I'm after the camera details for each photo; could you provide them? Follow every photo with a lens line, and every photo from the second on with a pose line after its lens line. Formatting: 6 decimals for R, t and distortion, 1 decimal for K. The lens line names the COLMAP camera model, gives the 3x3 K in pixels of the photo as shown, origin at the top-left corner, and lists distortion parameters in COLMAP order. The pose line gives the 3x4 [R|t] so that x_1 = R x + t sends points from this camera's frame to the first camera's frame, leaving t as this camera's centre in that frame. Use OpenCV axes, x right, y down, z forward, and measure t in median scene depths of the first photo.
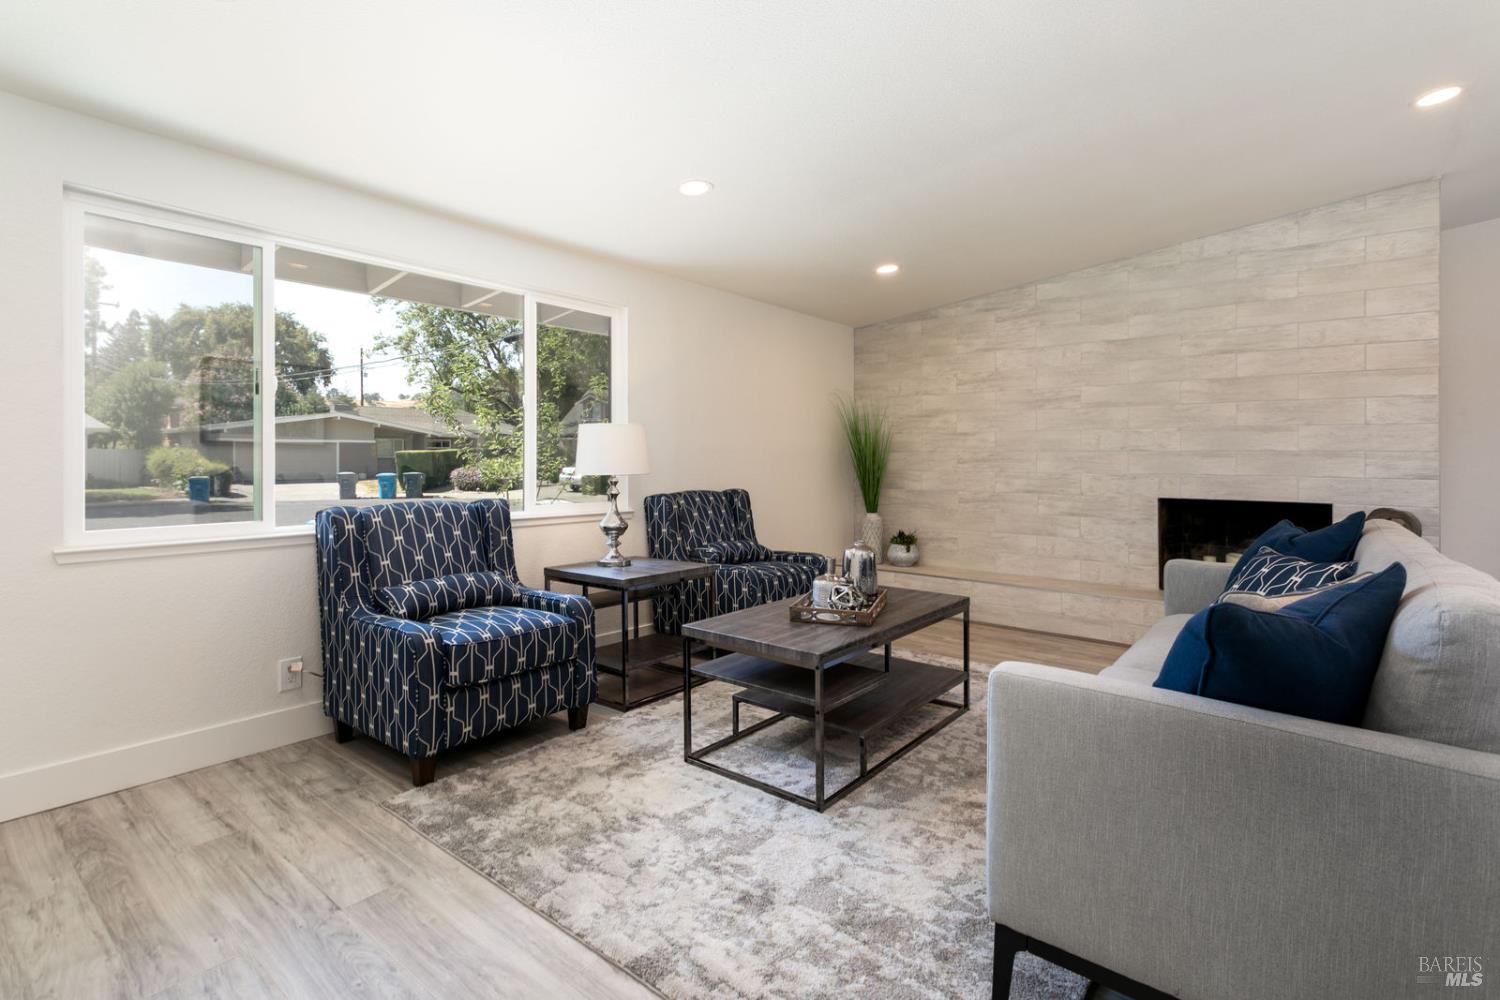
lens RADIAL K [[719.0, 0, 752.0], [0, 719.0, 450.8], [0, 0, 1]] dist [-0.001056, 0.000466]
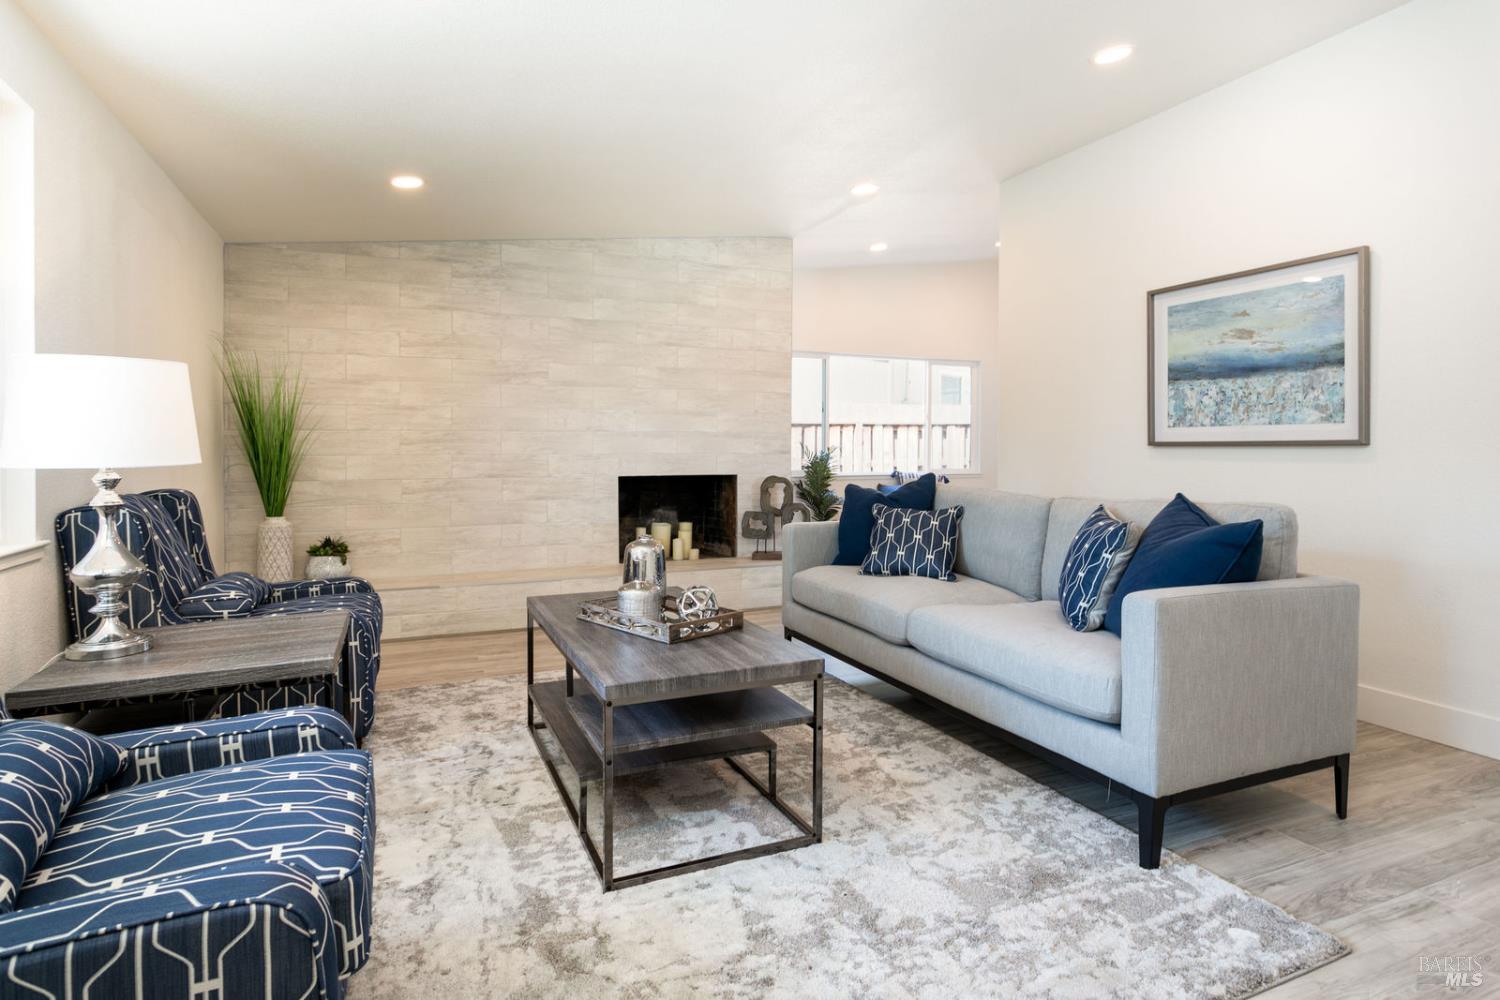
lens RADIAL K [[785.2, 0, 749.6], [0, 785.2, 444.5], [0, 0, 1]] dist [-0.003168, 0.000327]
pose [[0.458359, -0.001920, 0.888765, -0.342357], [-0.007634, 0.999952, 0.006098, 0.010171], [-0.888735, -0.009580, 0.458322, 0.287588]]
